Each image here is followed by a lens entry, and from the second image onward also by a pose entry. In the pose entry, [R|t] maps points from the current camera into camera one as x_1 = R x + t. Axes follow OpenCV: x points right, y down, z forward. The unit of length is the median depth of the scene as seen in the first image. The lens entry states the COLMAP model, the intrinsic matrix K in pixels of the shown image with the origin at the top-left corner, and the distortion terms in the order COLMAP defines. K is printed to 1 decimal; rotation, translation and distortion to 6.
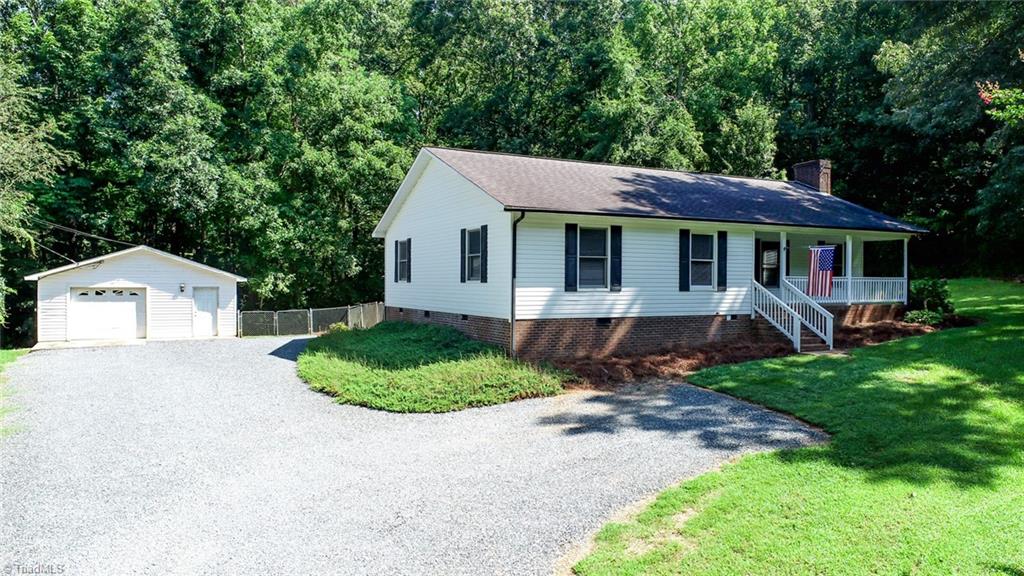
lens RADIAL K [[703.2, 0, 508.8], [0, 703.2, 284.6], [0, 0, 1]] dist [-0.018854, 0.013375]
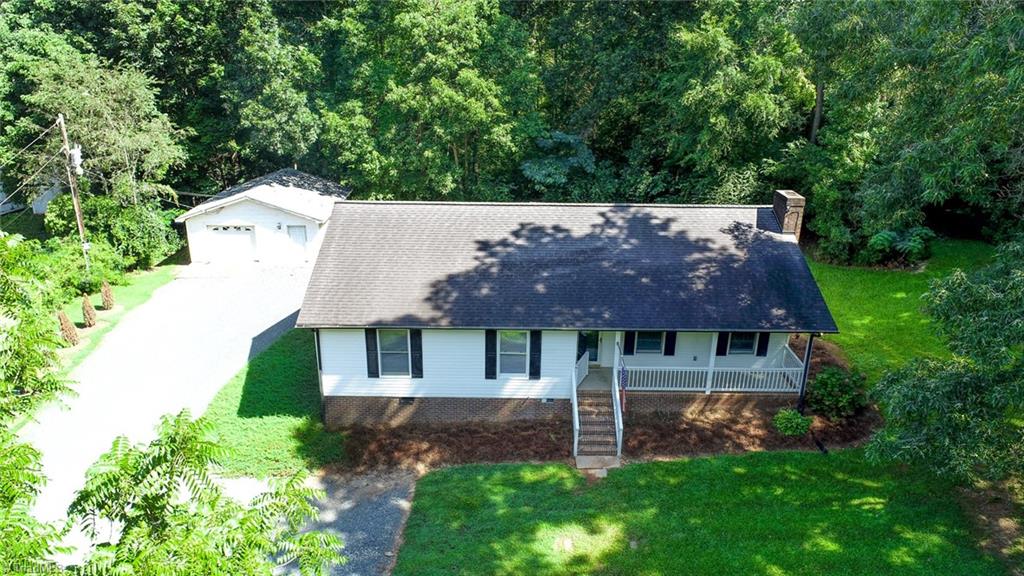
lens RADIAL K [[703.2, 0, 514.9], [0, 703.2, 286.0], [0, 0, 1]] dist [-0.018854, 0.013375]
pose [[0.891205, 0.166113, -0.422090, 0.609059], [-0.008656, 0.936591, 0.350318, -0.436091], [0.453517, -0.308551, 0.836133, 0.095773]]
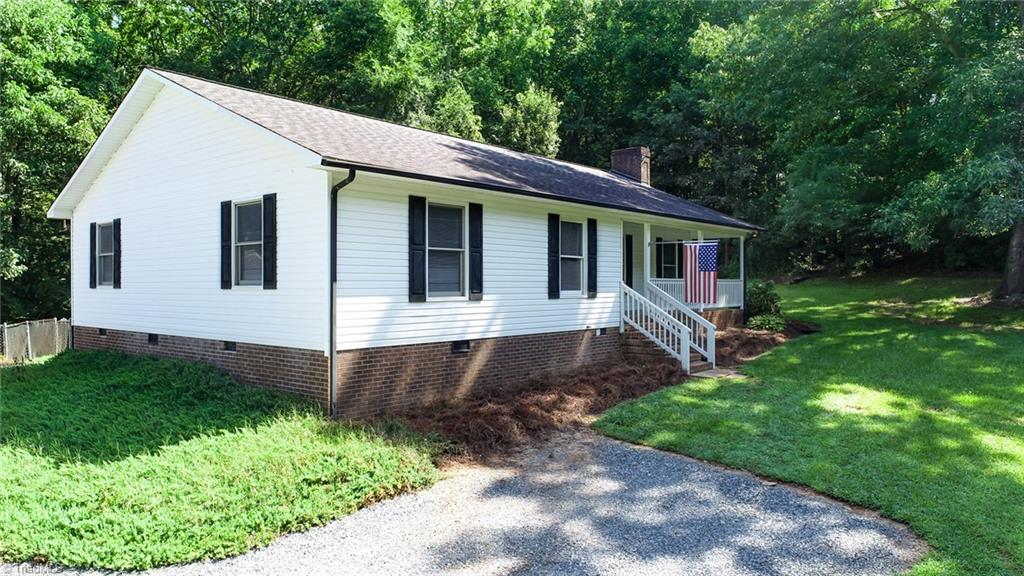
lens RADIAL K [[703.2, 0, 511.8], [0, 703.2, 287.2], [0, 0, 1]] dist [-0.018854, 0.013375]
pose [[0.920615, -0.005993, 0.390426, -0.061777], [0.006101, 0.999981, 0.000962, -0.002945], [-0.390424, 0.001497, 0.920634, 0.285189]]
